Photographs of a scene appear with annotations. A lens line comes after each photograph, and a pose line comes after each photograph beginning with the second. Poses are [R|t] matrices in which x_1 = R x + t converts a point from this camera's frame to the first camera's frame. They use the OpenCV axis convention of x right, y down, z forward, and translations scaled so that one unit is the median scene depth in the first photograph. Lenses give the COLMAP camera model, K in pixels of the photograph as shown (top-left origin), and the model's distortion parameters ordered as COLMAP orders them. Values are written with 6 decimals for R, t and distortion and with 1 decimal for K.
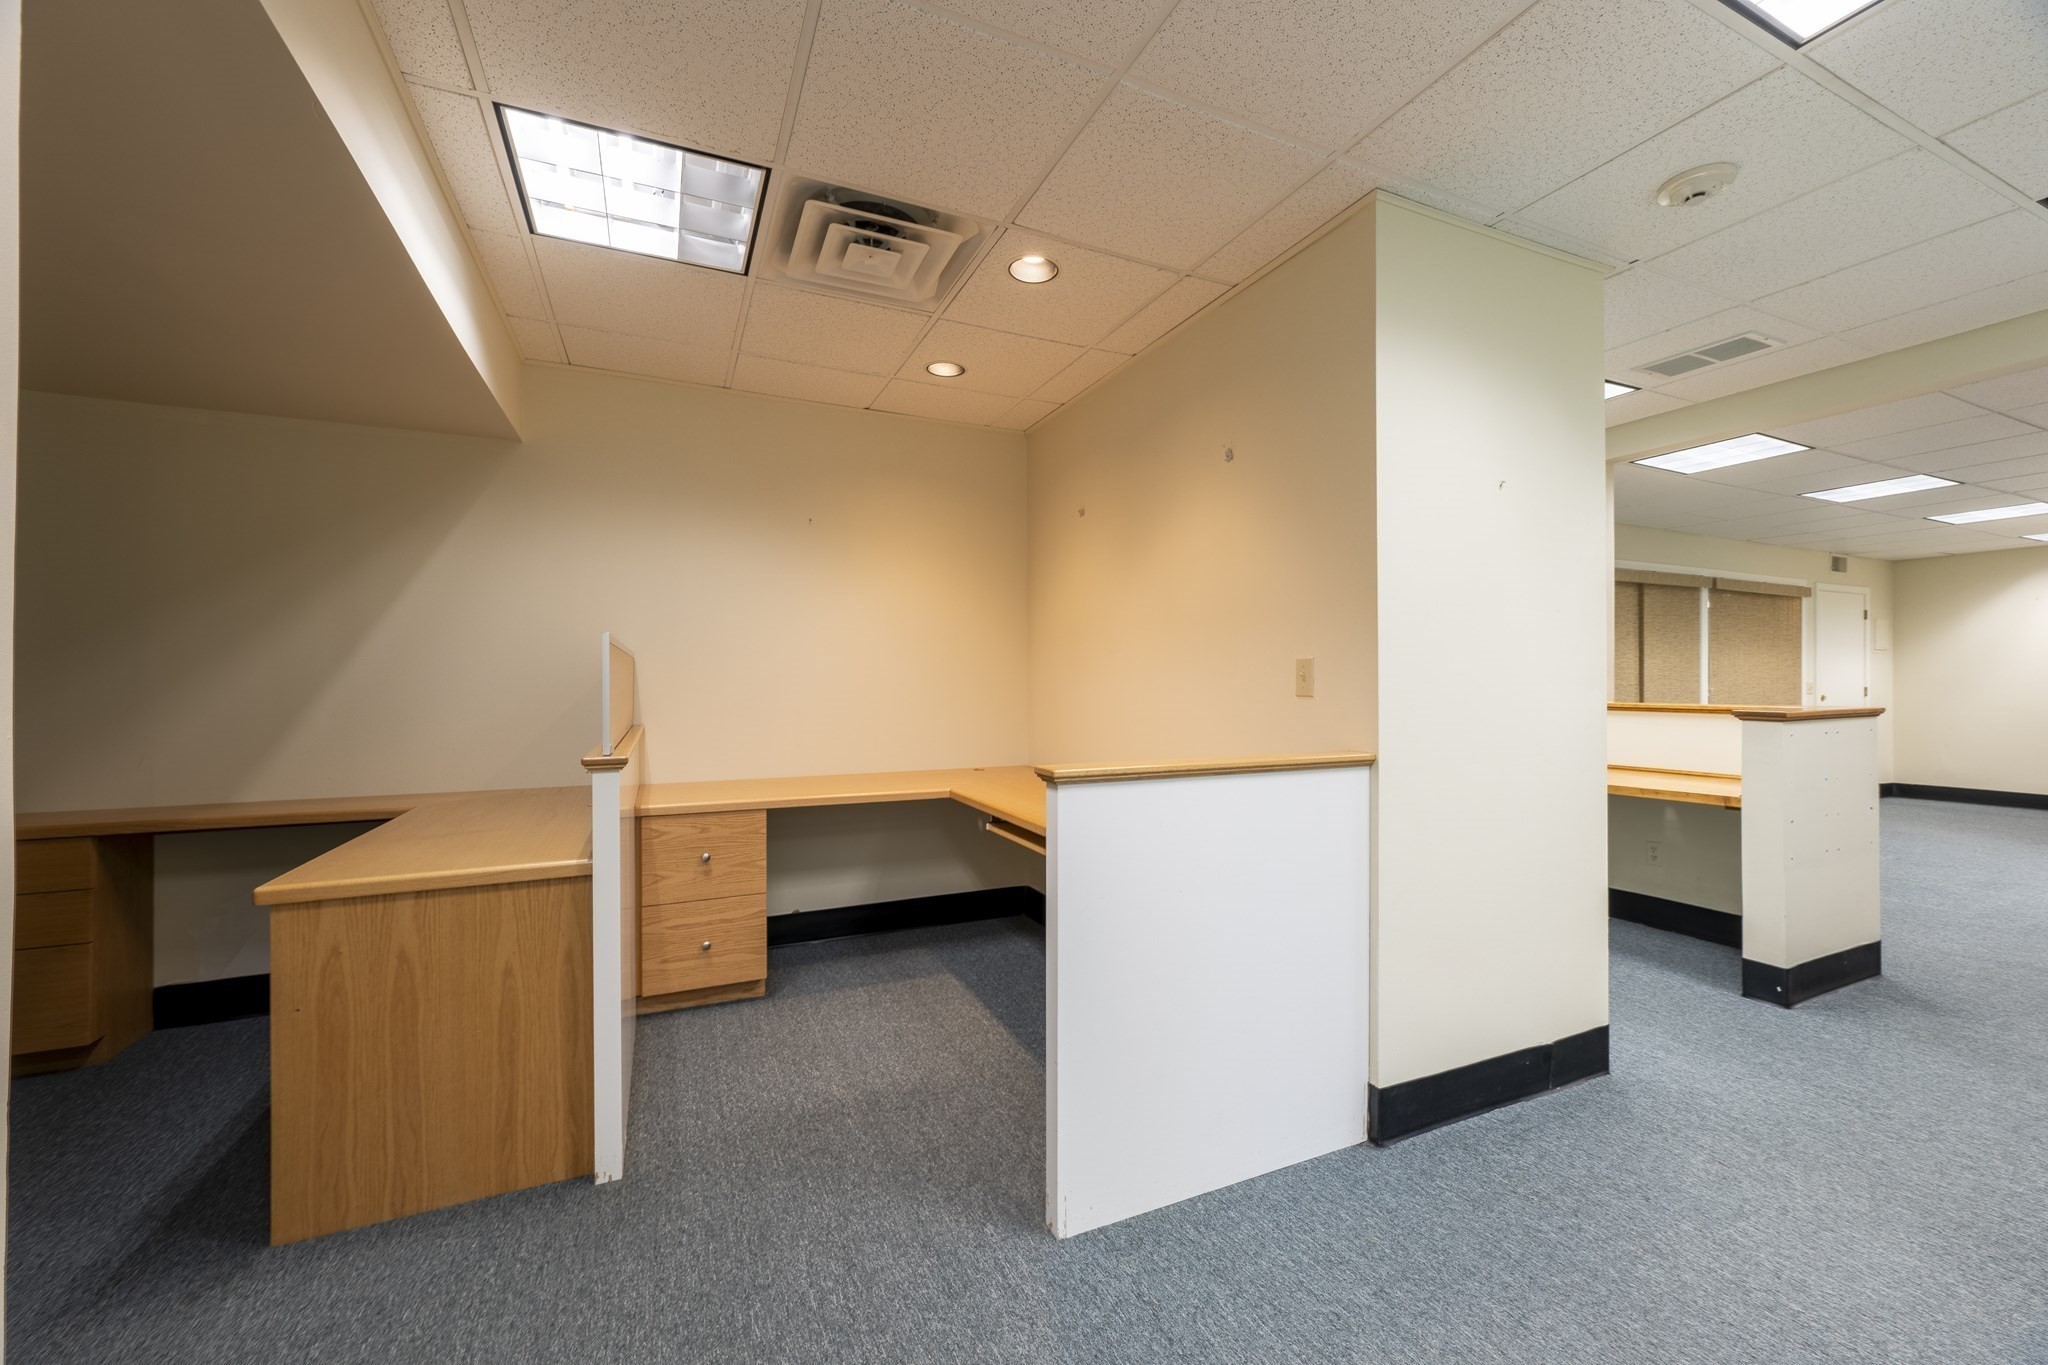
lens RADIAL K [[798.3, 0, 1028.4], [0, 798.3, 679.9], [0, 0, 1]] dist [-0.001616, -0.000082]
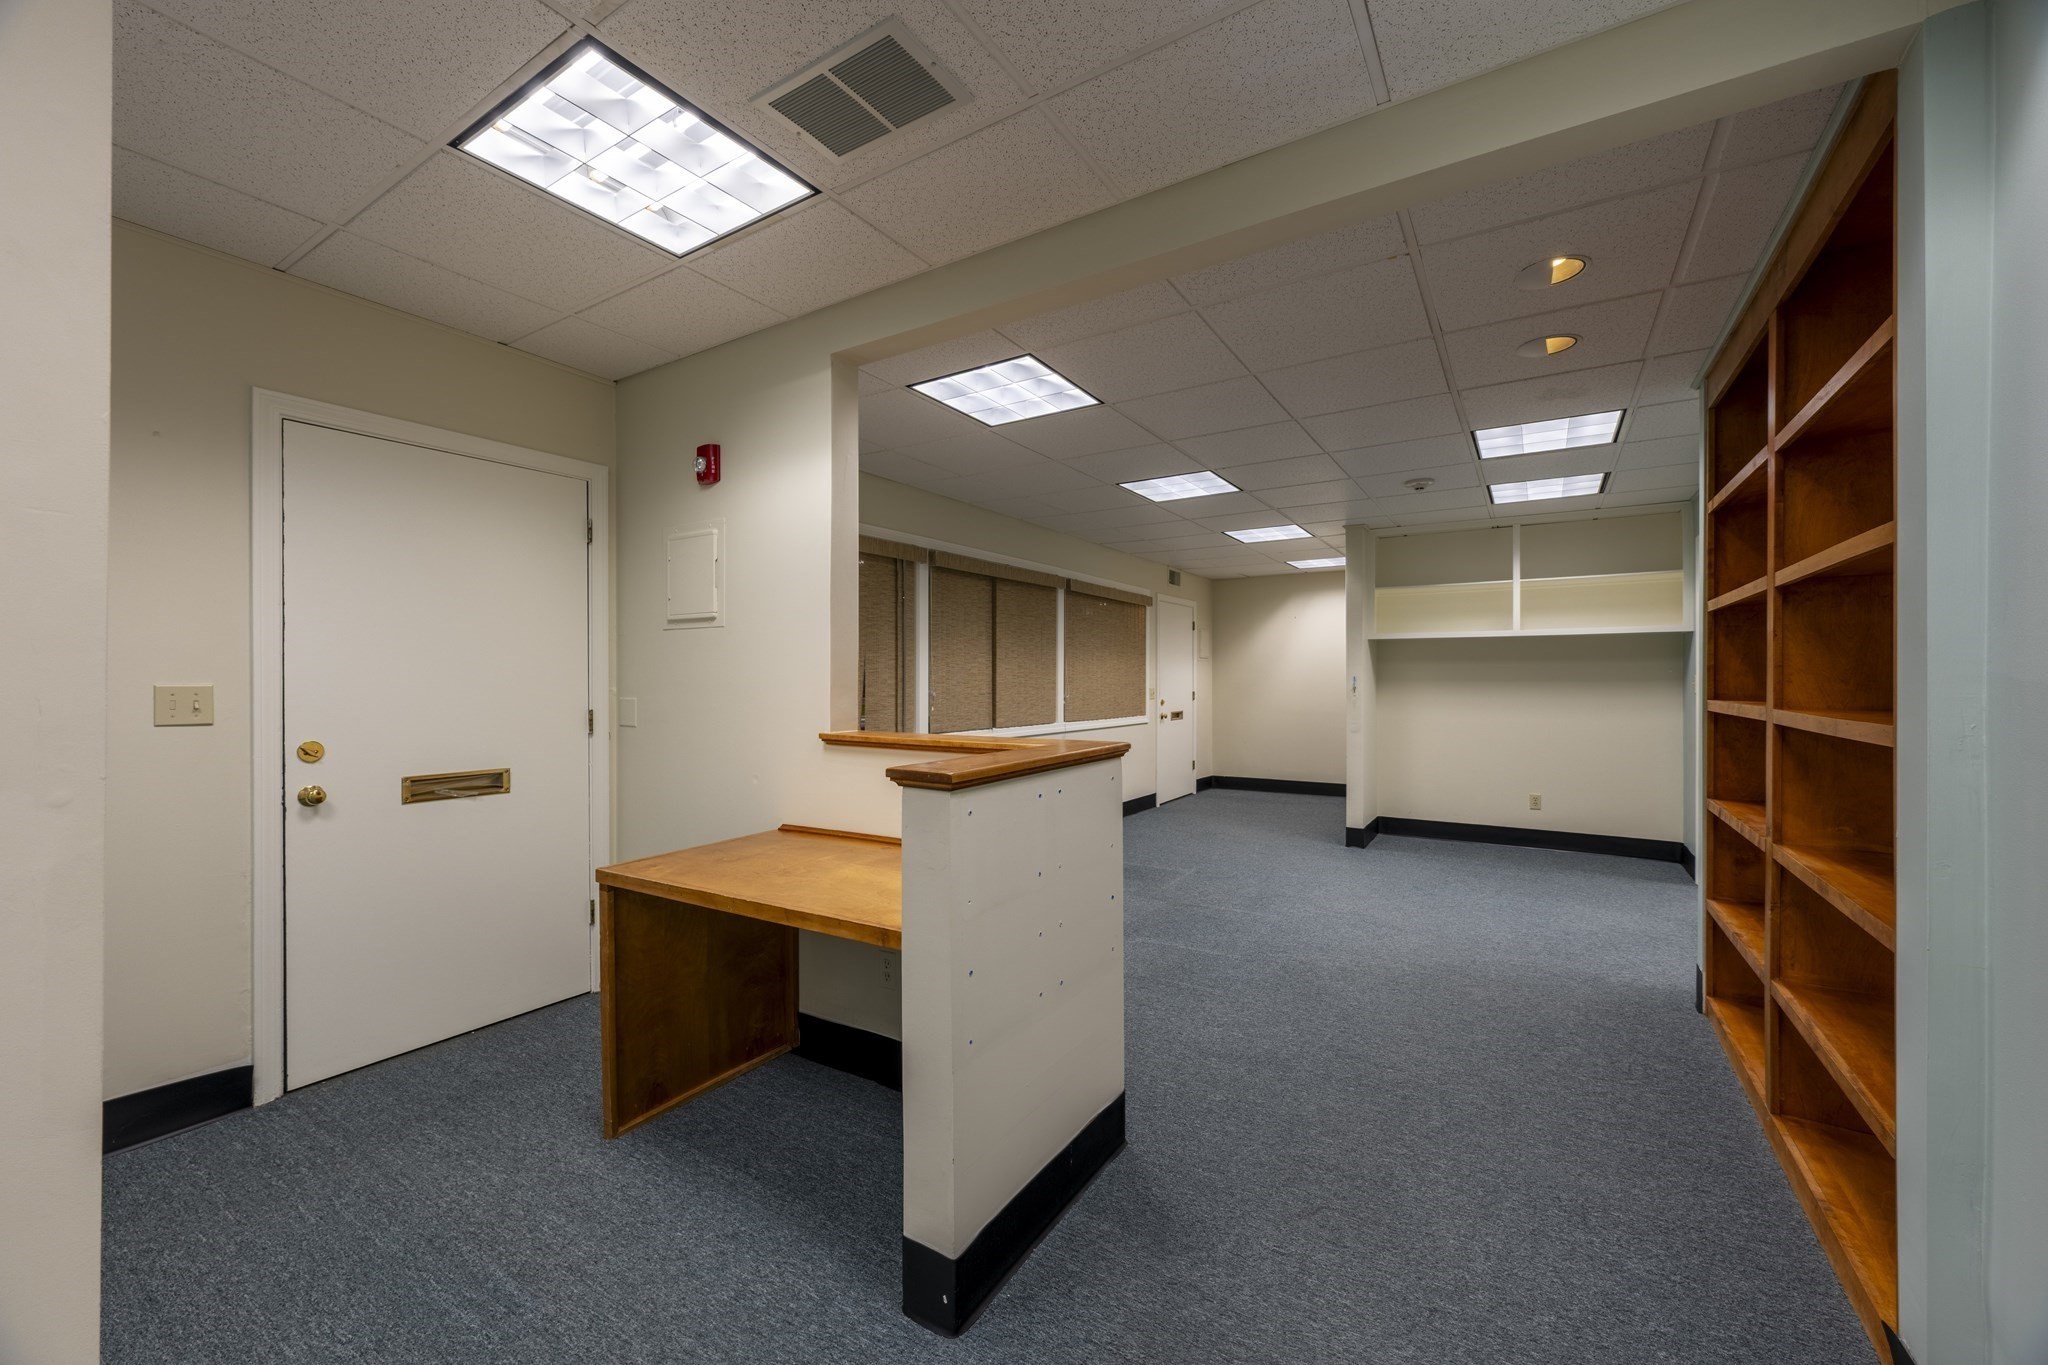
lens RADIAL K [[798.3, 0, 1028.4], [0, 798.3, 679.9], [0, 0, 1]] dist [-0.001616, -0.000082]
pose [[0.840437, 0.000586, 0.541908, 0.314320], [-0.001425, 0.999998, 0.001129, -0.009498], [-0.541907, -0.001721, 0.840437, 0.236096]]
